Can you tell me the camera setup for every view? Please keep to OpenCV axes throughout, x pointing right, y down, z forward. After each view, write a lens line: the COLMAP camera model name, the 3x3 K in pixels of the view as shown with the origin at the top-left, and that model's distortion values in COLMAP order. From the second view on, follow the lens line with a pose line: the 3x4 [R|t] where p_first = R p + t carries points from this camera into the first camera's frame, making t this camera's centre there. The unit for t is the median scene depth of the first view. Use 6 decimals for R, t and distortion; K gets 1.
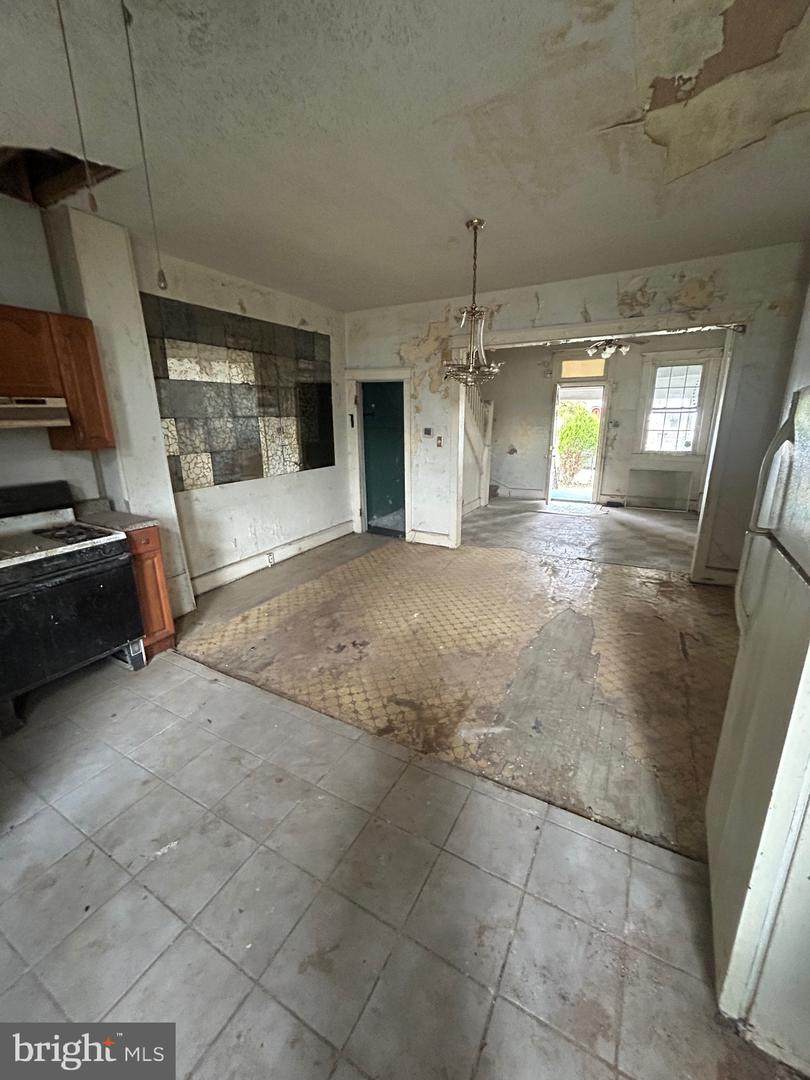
lens RADIAL K [[436.2, 0, 406.4], [0, 436.2, 539.3], [0, 0, 1]] dist [-0.001776, -0.000187]
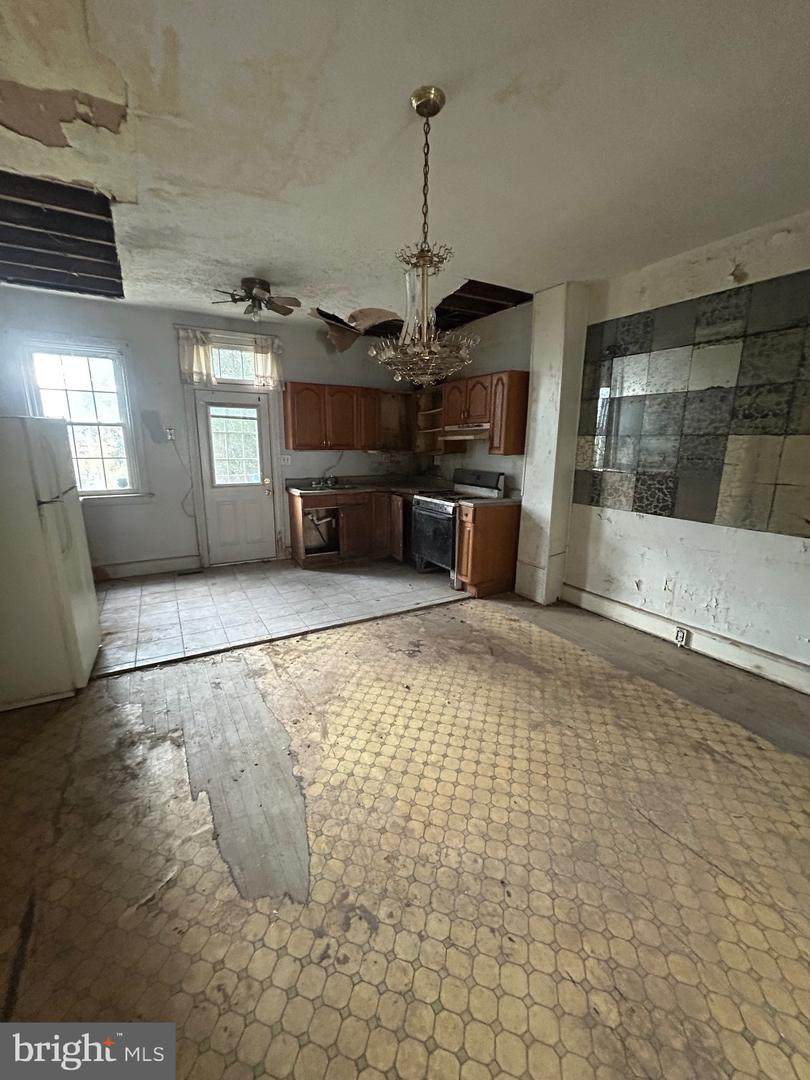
lens RADIAL K [[436.2, 0, 404.3], [0, 436.2, 539.0], [0, 0, 1]] dist [-0.001776, -0.000187]
pose [[-0.524541, 0.198433, -0.827938, 0.597762], [-0.232610, 0.902059, 0.363569, -0.315647], [0.818993, 0.383294, -0.427009, 1.125250]]
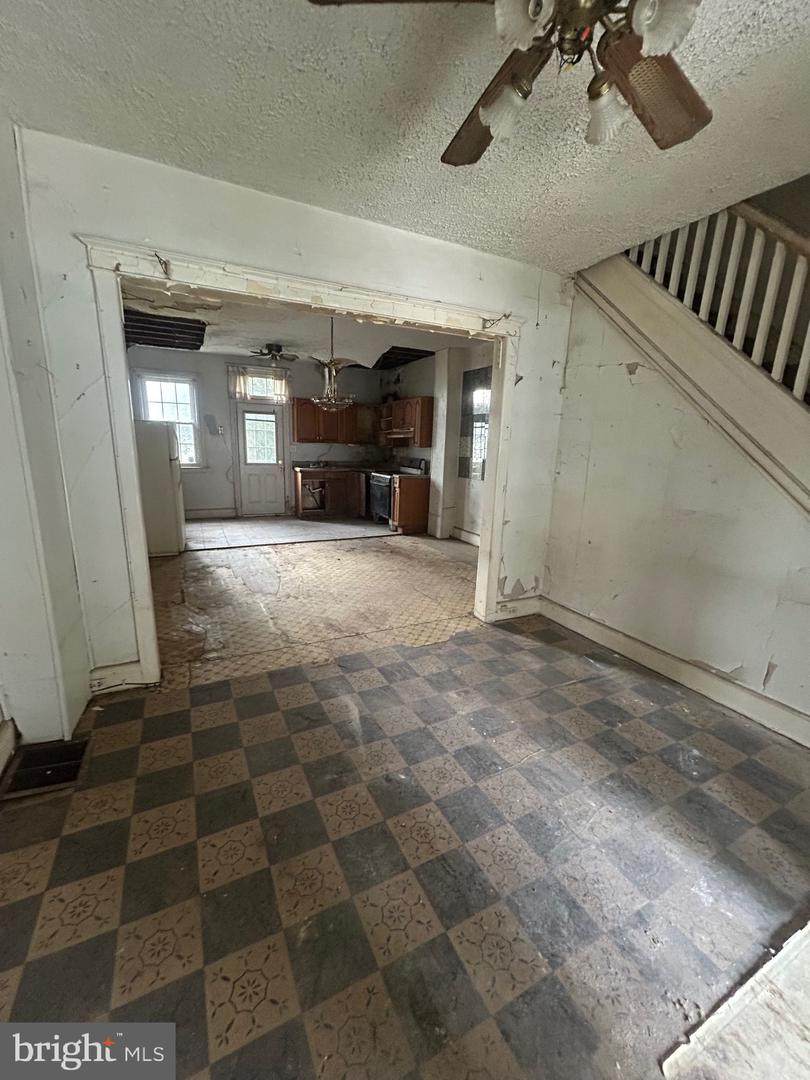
lens RADIAL K [[436.2, 0, 405.2], [0, 436.2, 541.9], [0, 0, 1]] dist [-0.001776, -0.000187]
pose [[-0.573590, 0.182105, -0.798644, 1.082138], [-0.245041, 0.892184, 0.379424, -0.492355], [0.781633, 0.413334, -0.467124, 1.762998]]
